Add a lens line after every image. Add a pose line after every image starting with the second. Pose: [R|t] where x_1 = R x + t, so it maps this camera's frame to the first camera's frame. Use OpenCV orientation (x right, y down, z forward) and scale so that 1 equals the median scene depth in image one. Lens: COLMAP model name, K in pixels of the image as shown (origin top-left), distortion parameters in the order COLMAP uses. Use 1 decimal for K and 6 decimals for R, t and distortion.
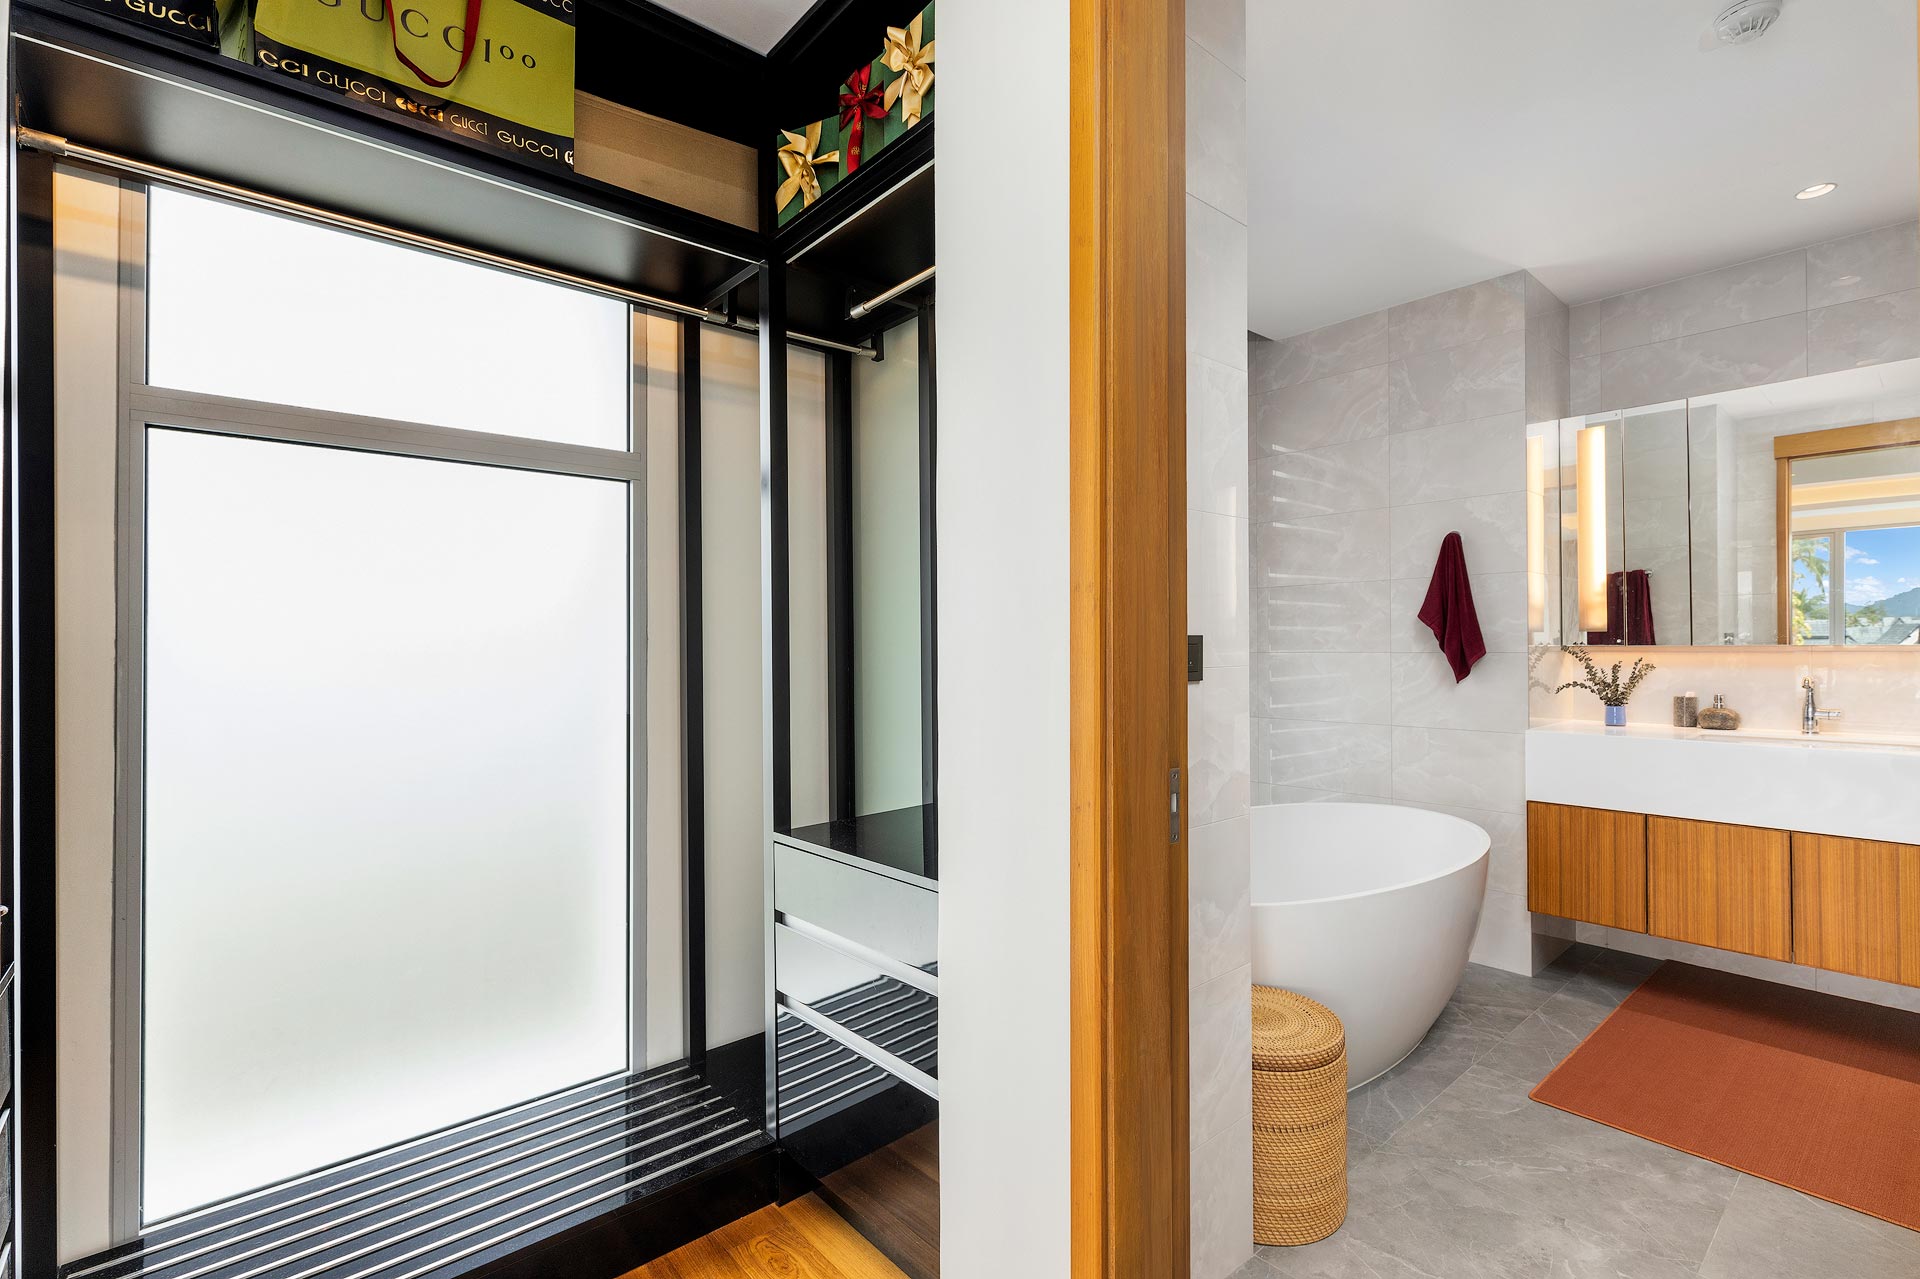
lens RADIAL K [[865.5, 0, 972.3], [0, 865.5, 637.7], [0, 0, 1]] dist [0.004913, -0.001044]
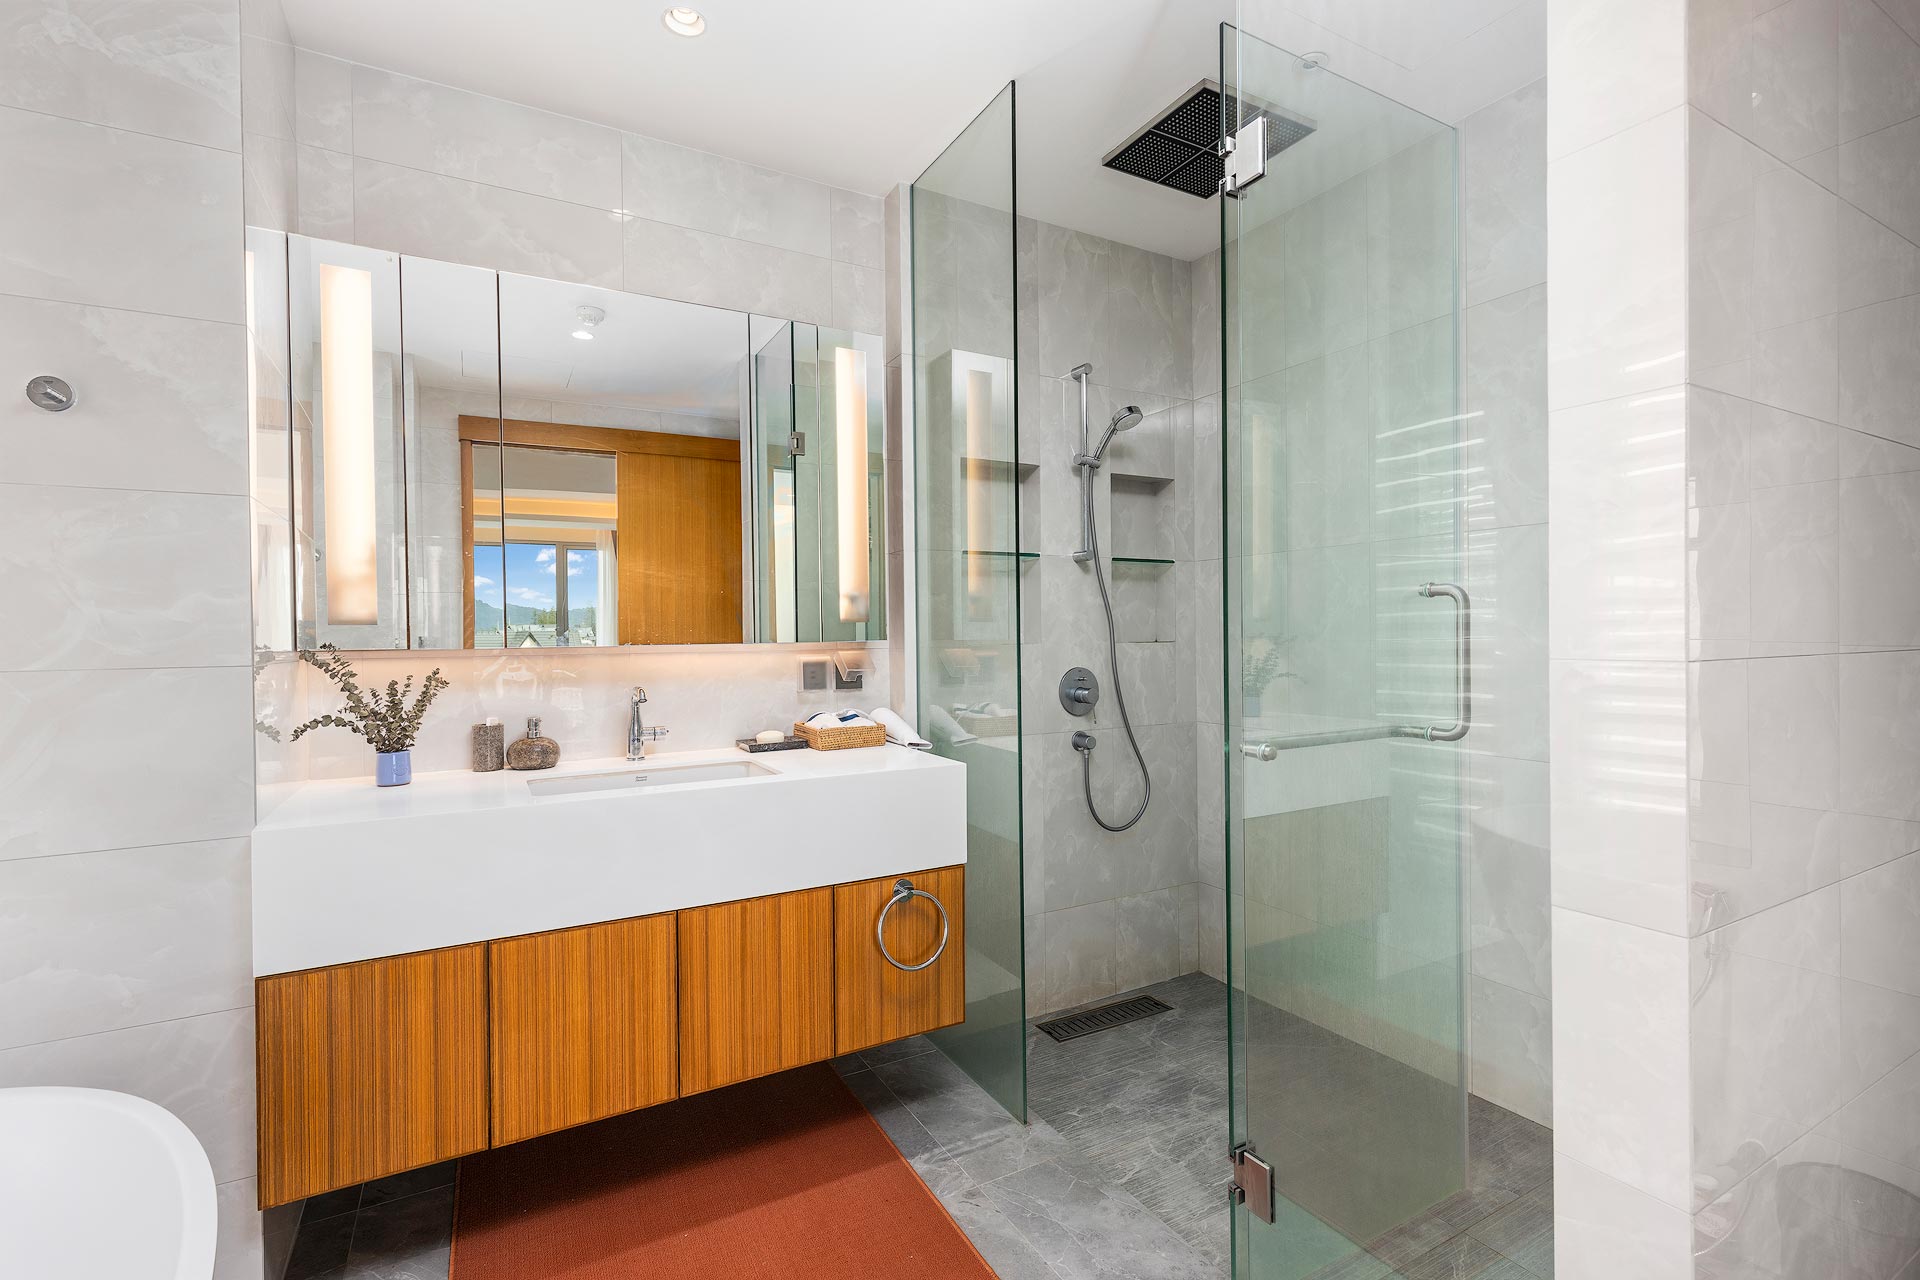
lens RADIAL K [[865.5, 0, 970.3], [0, 865.5, 642.4], [0, 0, 1]] dist [0.004913, -0.001044]
pose [[0.202237, -0.002491, 0.979333, 0.254137], [0.004249, 0.999990, 0.001666, 0.005456], [-0.979327, 0.003824, 0.202246, 0.519167]]
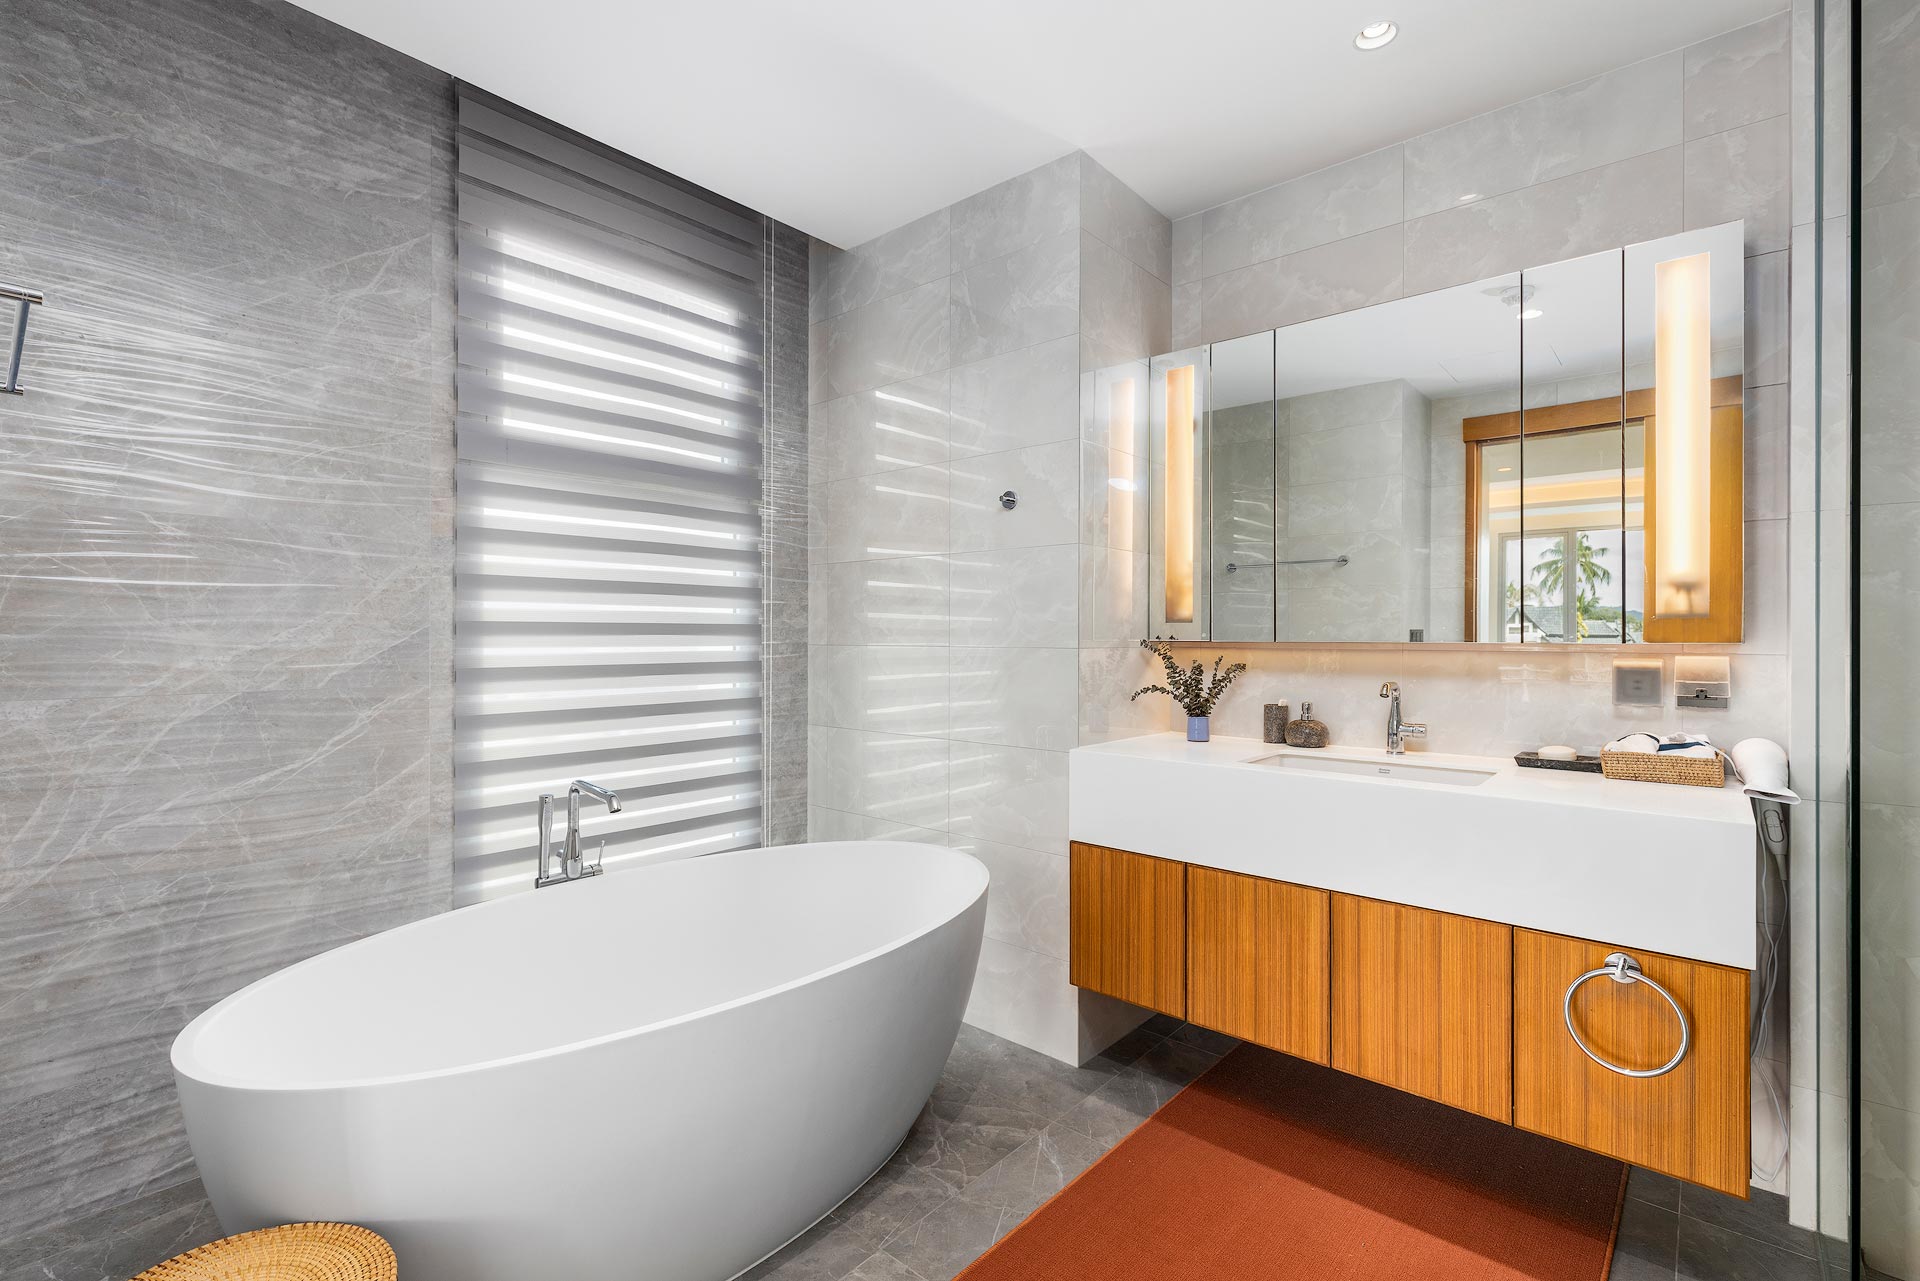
lens RADIAL K [[865.5, 0, 947.7], [0, 865.5, 633.0], [0, 0, 1]] dist [0.004913, -0.001044]
pose [[0.991244, 0.011461, 0.131548, 0.426601], [-0.012215, 0.999913, 0.004924, 0.001263], [-0.131480, -0.006488, 0.991298, 0.253434]]
